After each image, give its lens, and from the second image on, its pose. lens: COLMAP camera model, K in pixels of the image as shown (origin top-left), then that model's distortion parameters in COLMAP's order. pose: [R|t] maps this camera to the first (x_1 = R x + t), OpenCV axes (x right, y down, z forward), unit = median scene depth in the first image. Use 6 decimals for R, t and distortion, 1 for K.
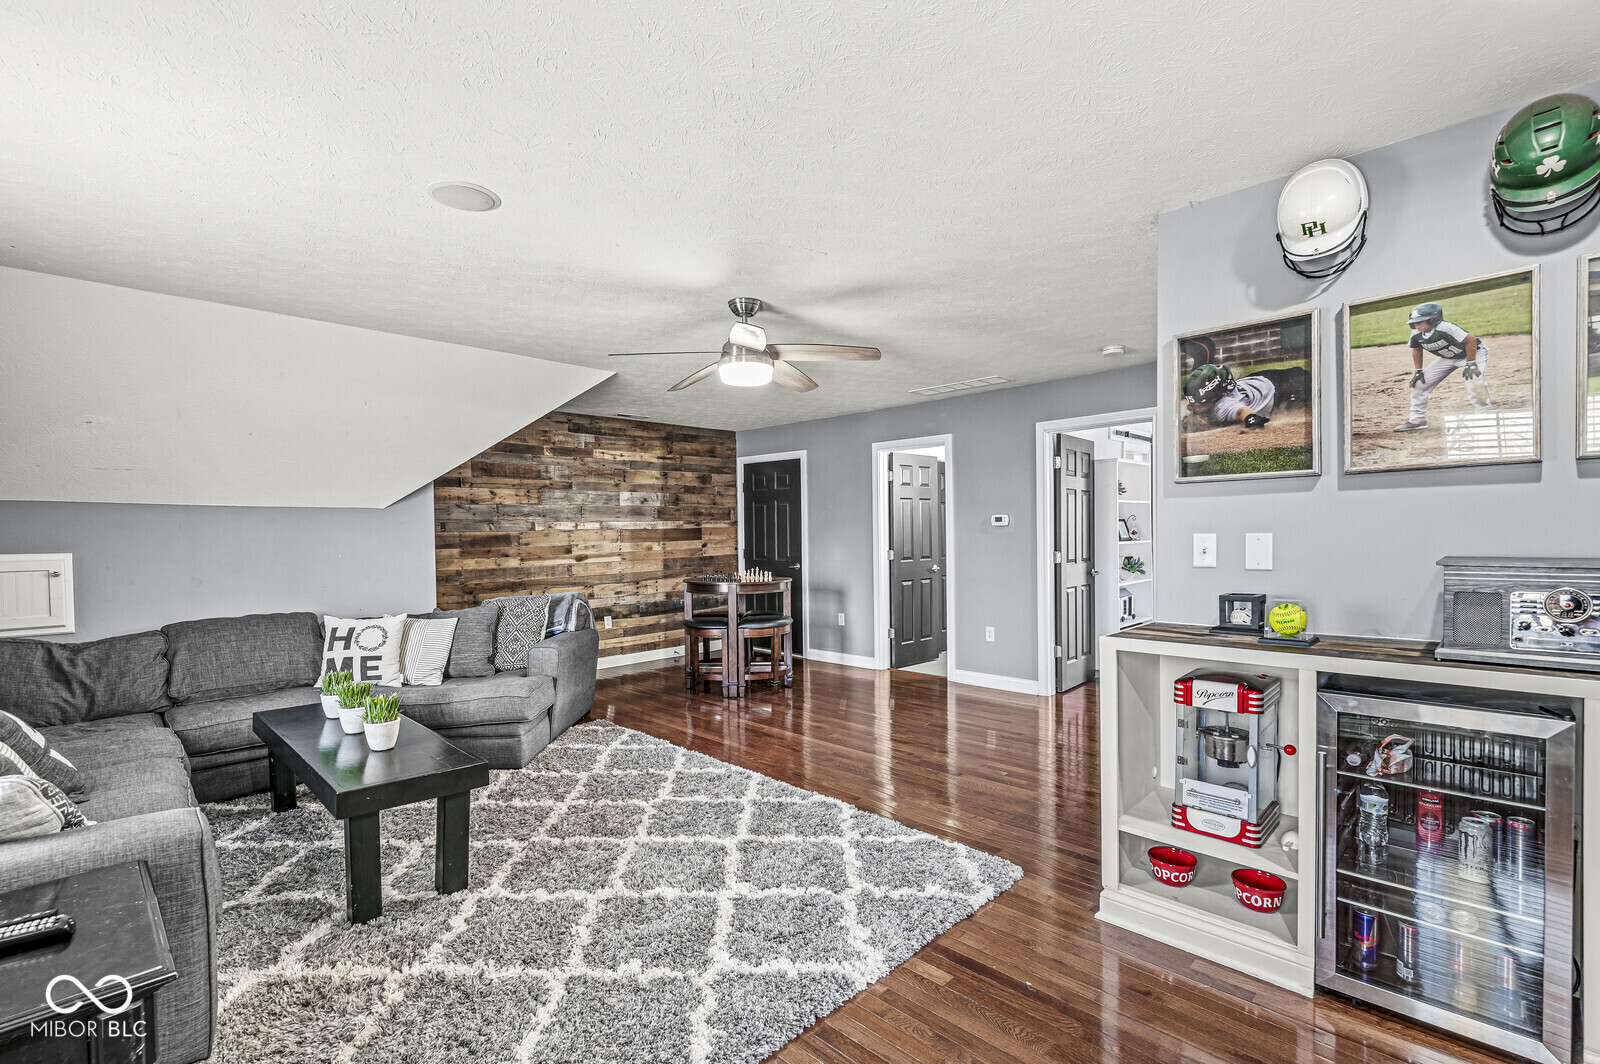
lens RADIAL K [[696.6, 0, 808.1], [0, 696.6, 543.5], [0, 0, 1]] dist [0.002894, 0.000185]
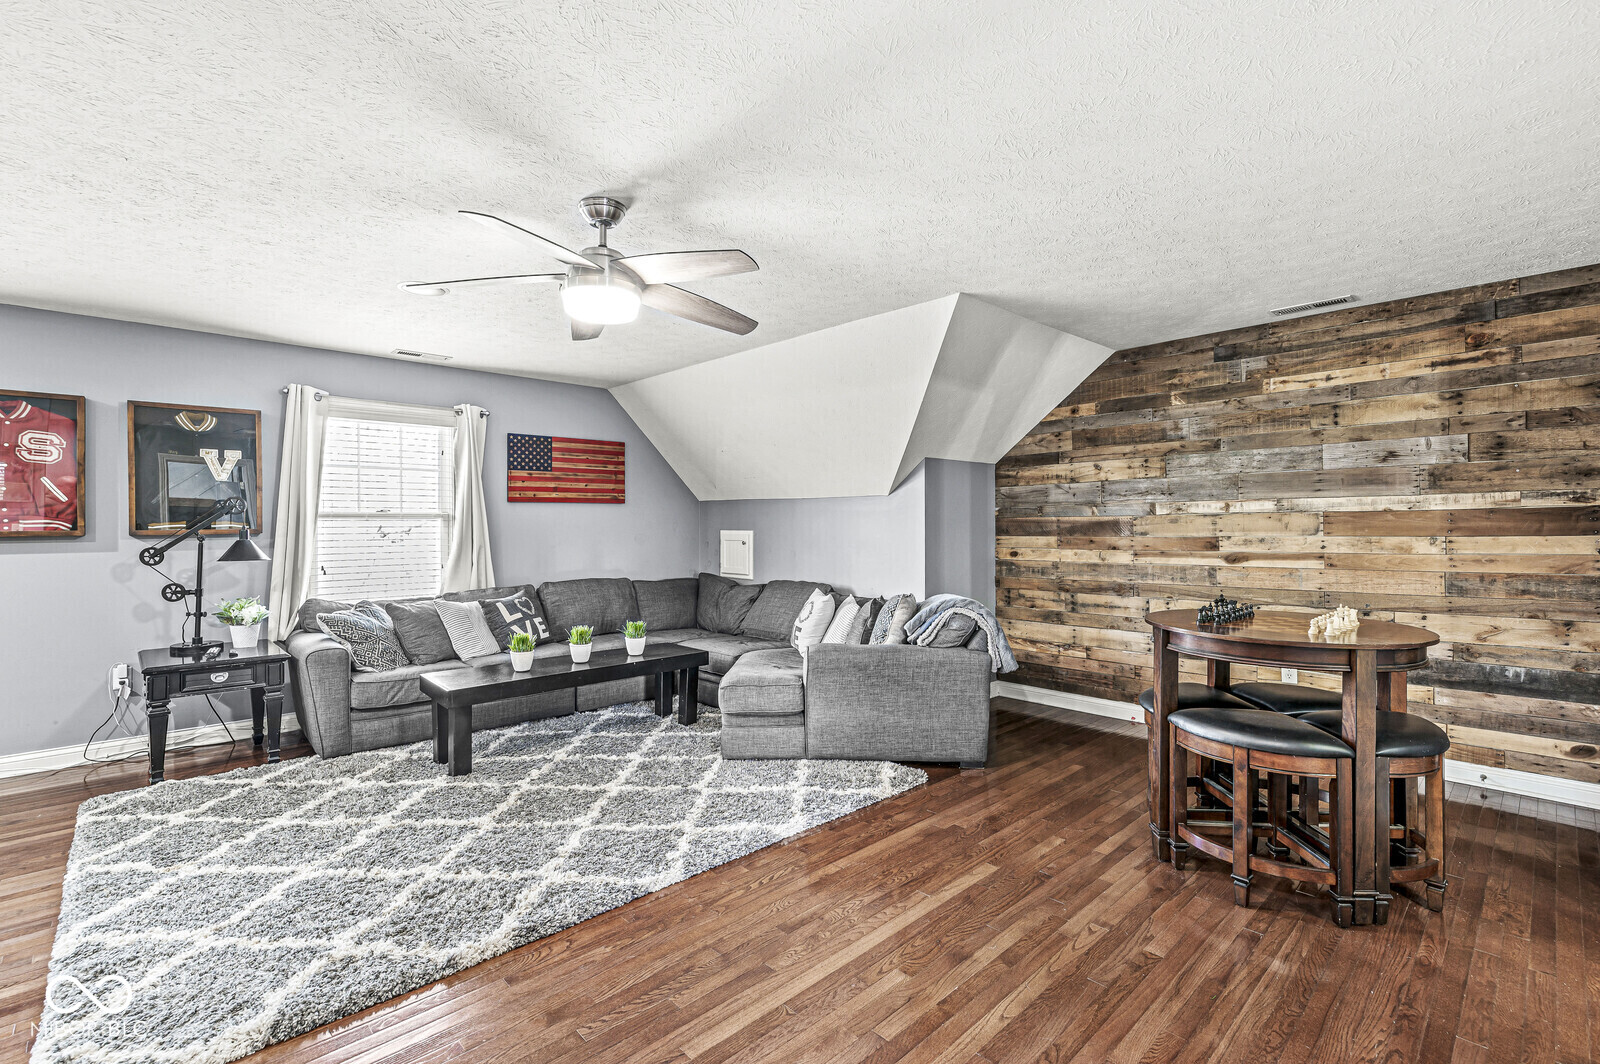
lens RADIAL K [[717.6, 0, 803.5], [0, 717.6, 519.3], [0, 0, 1]] dist [-0.002725, -0.000012]
pose [[-0.032589, 0.008378, -0.999434, 0.336514], [-0.011275, 0.999898, 0.008749, -0.015631], [0.999405, 0.011554, -0.032492, 0.641419]]
